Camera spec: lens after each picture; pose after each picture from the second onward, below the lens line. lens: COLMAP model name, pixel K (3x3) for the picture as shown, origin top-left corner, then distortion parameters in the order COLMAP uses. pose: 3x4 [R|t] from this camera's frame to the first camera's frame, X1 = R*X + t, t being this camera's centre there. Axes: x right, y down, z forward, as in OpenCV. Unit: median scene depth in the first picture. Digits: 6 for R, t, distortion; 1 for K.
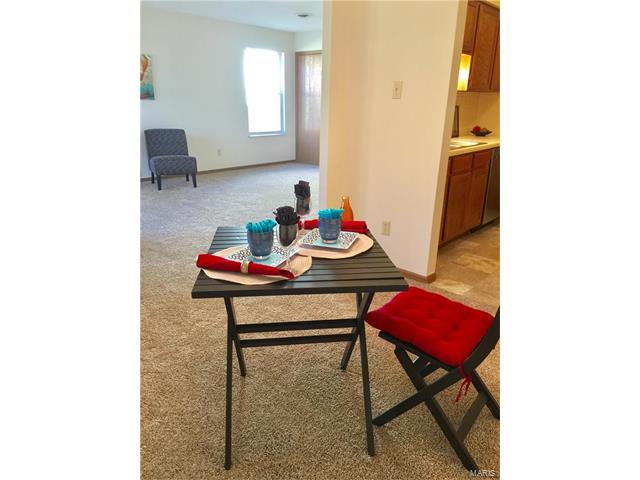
lens RADIAL K [[412.9, 0, 320.0], [0, 412.9, 240.0], [0, 0, 1]] dist [0.104987, -0.155241]
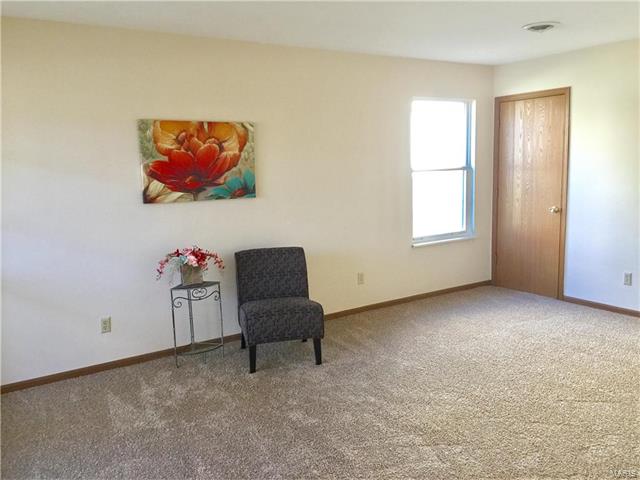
lens RADIAL K [[557.5, 0, 320.0], [0, 557.5, 240.0], [0, 0, 1]] dist [0.102981, -0.118167]
pose [[0.965144, -0.007085, -0.261622, -0.114702], [-0.040259, 0.983717, -0.175159, -0.147727], [0.258603, 0.179586, 0.949143, 0.318045]]
